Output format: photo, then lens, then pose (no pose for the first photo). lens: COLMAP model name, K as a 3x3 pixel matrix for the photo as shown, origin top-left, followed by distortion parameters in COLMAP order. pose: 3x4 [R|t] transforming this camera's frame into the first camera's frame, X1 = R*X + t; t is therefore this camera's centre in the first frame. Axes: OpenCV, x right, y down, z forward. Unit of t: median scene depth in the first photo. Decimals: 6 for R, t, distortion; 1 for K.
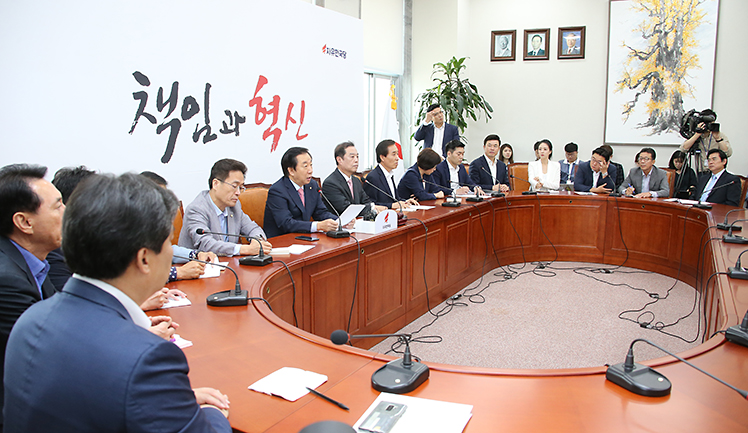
lens RADIAL K [[602.3, 0, 309.0], [0, 602.3, 215.1], [0, 0, 1]] dist [-0.144374, 0.049268]
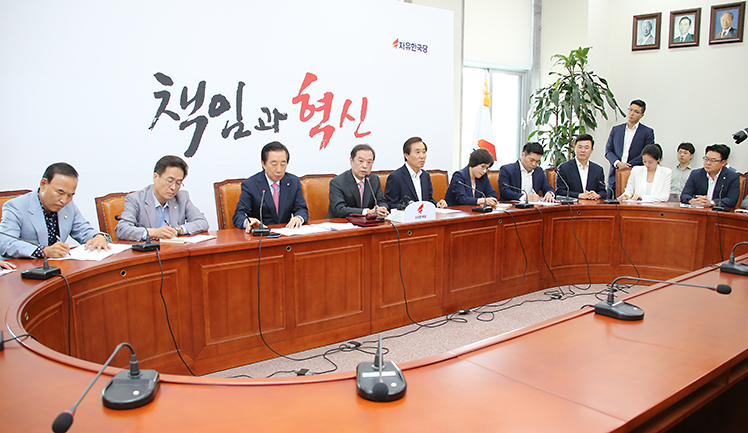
lens RADIAL K [[602.3, 0, 309.0], [0, 602.3, 215.1], [0, 0, 1]] dist [-0.144374, 0.049268]
pose [[0.924954, 0.050991, -0.376643, 0.306808], [-0.052632, 0.998596, 0.005939, -0.000808], [0.376417, 0.014330, 0.926339, 0.072393]]
